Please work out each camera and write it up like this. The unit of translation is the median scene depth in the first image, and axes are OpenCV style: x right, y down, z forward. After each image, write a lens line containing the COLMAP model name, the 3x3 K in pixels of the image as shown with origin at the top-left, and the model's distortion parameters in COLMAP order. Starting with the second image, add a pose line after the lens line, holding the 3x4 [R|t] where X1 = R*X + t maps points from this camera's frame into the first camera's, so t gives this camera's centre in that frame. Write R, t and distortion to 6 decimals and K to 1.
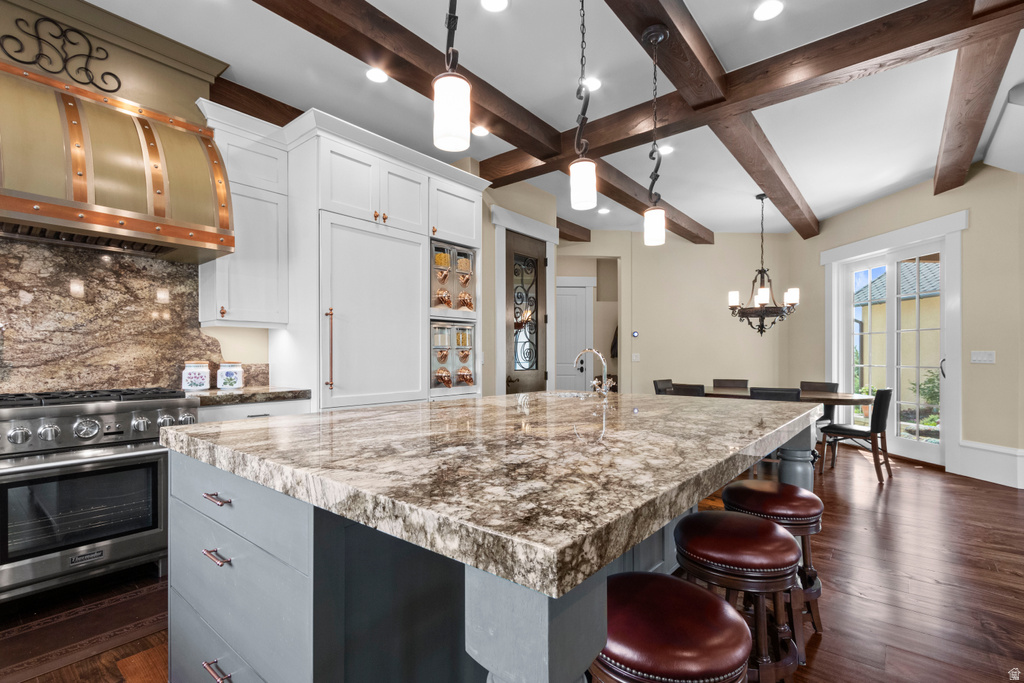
lens RADIAL K [[471.4, 0, 507.2], [0, 471.4, 356.8], [0, 0, 1]] dist [0.003069, -0.000290]
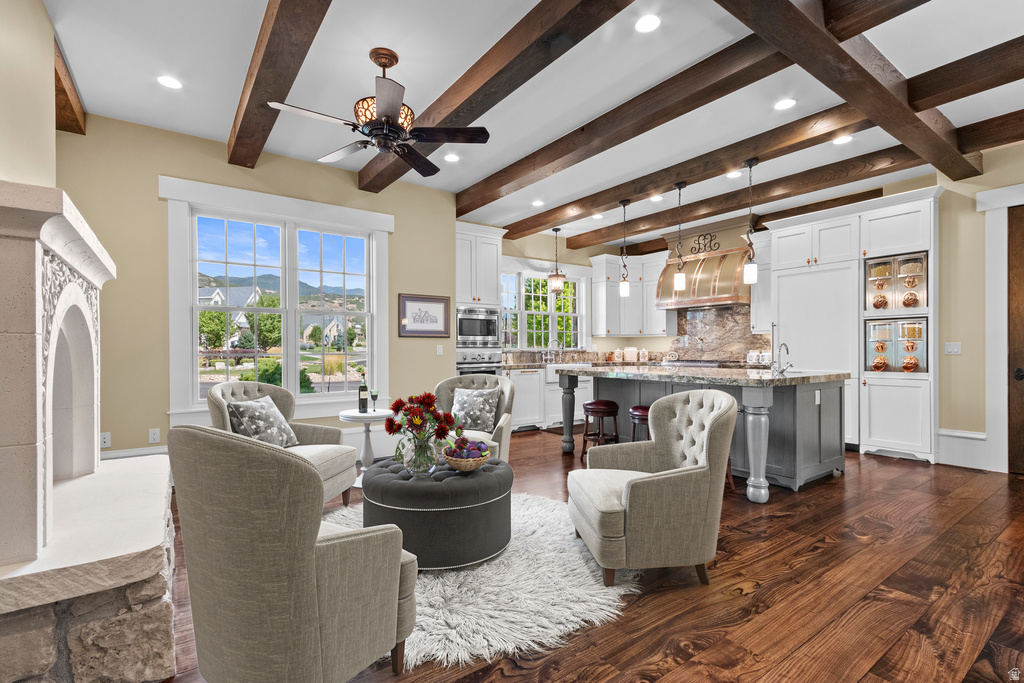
lens RADIAL K [[471.4, 0, 508.1], [0, 471.4, 347.4], [0, 0, 1]] dist [0.003069, -0.000290]
pose [[-0.247680, -0.000660, -0.968842, 1.734861], [0.005525, 0.999983, -0.002094, -0.003479], [0.968826, -0.005871, -0.247672, 0.429345]]
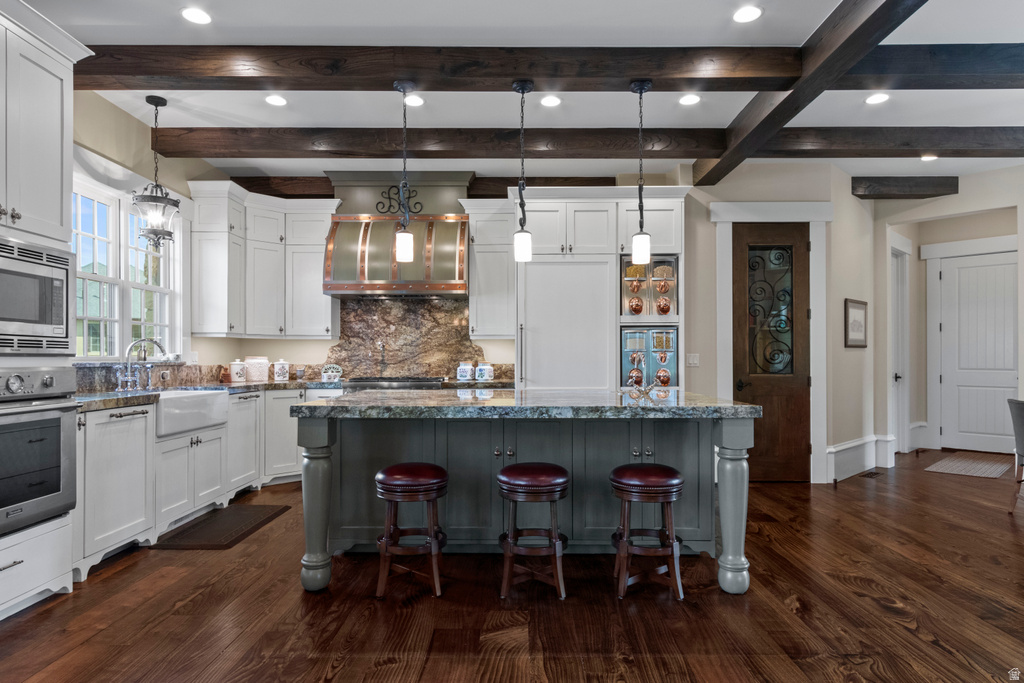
lens RADIAL K [[610.5, 0, 516.6], [0, 610.5, 353.1], [0, 0, 1]] dist [0.004029, 0.000739]
pose [[0.638567, -0.005745, -0.769545, 1.009189], [0.000344, 0.999974, -0.007179, -0.004093], [0.769566, 0.004320, 0.638553, -0.169575]]
